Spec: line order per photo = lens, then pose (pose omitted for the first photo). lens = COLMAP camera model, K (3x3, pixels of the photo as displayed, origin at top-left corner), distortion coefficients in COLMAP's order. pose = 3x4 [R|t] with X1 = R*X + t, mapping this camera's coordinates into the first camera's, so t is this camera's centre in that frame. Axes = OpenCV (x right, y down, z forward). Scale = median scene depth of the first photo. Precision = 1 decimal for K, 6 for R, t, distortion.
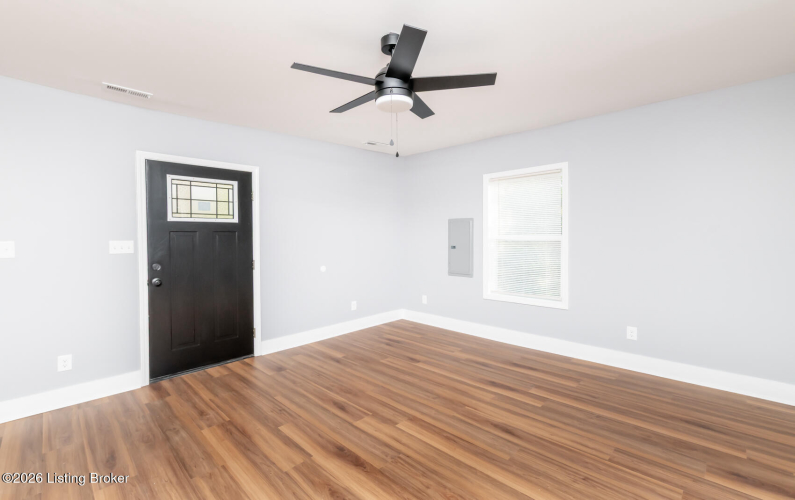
lens RADIAL K [[343.8, 0, 395.1], [0, 343.8, 243.5], [0, 0, 1]] dist [0.004235, -0.000435]
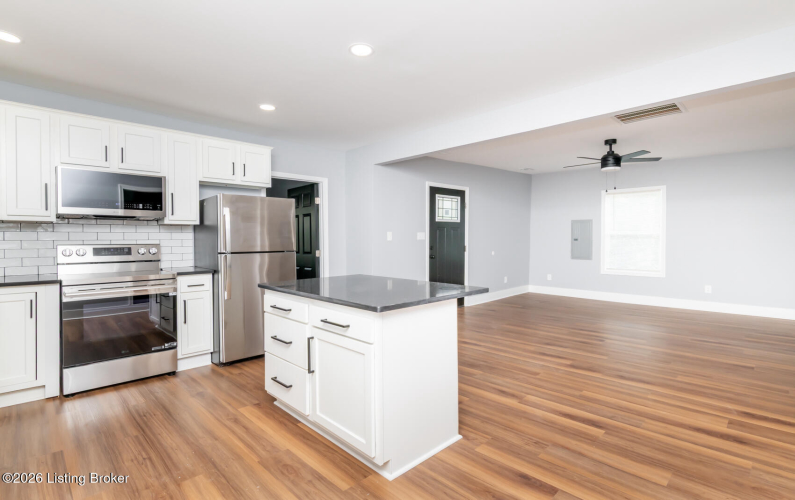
lens RADIAL K [[383.5, 0, 398.4], [0, 383.5, 242.6], [0, 0, 1]] dist [0.005608, 0.000706]
pose [[0.999990, 0.004024, -0.001974, -0.855302], [-0.004031, 0.999985, -0.003791, 0.048830], [0.001959, 0.003799, 0.999991, -0.916528]]
